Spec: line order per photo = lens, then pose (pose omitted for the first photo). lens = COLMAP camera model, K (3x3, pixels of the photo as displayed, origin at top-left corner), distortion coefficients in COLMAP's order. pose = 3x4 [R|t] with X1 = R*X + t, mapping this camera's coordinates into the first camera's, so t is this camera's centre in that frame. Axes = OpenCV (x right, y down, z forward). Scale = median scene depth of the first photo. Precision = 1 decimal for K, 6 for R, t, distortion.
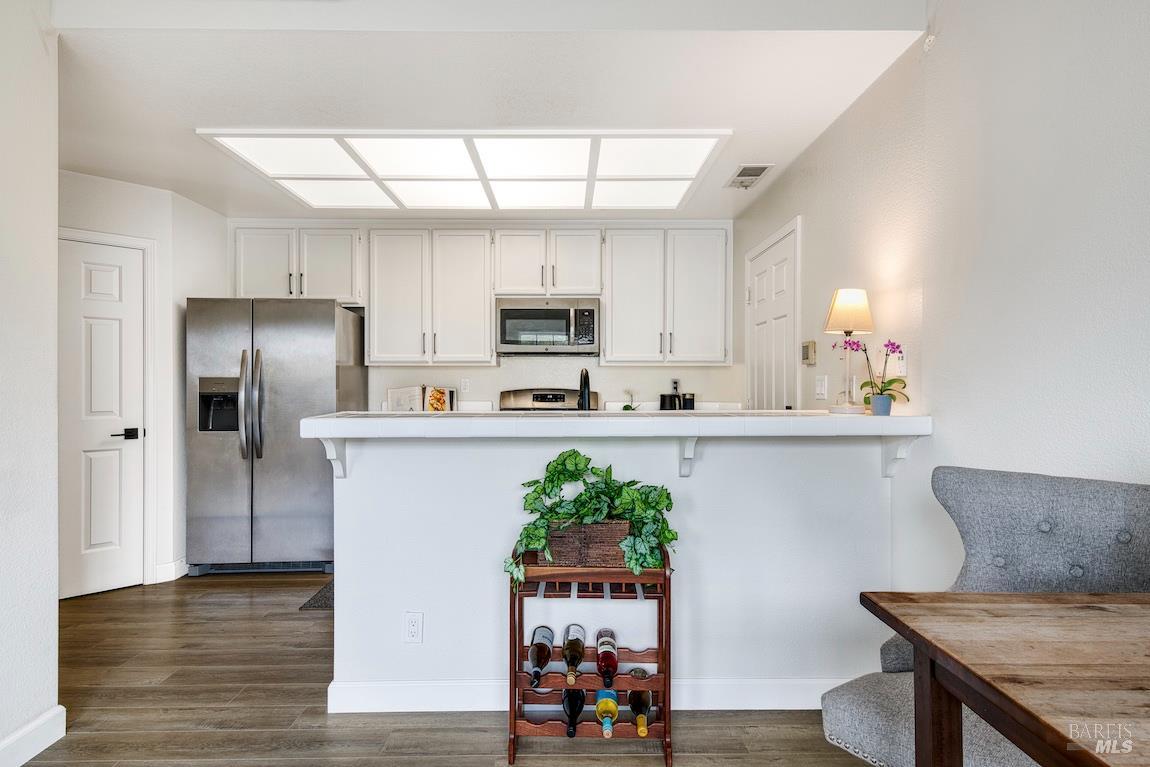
lens RADIAL K [[605.3, 0, 574.1], [0, 605.3, 382.0], [0, 0, 1]] dist [0.017568, 0.003621]
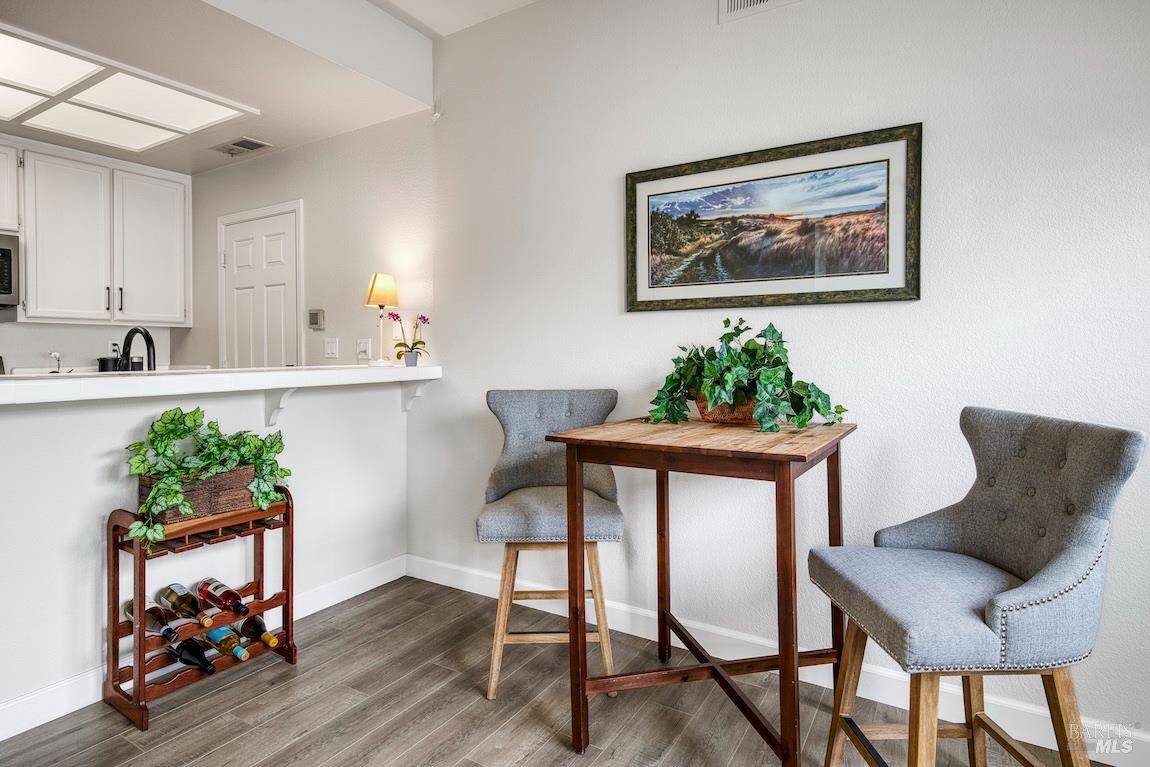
lens RADIAL K [[605.3, 0, 586.0], [0, 605.3, 348.8], [0, 0, 1]] dist [0.017568, 0.003621]
pose [[0.529201, 0.001441, 0.848495, -0.491057], [-0.002614, 0.999997, -0.000068, 0.012296], [-0.848492, -0.002182, 0.529203, -0.103029]]
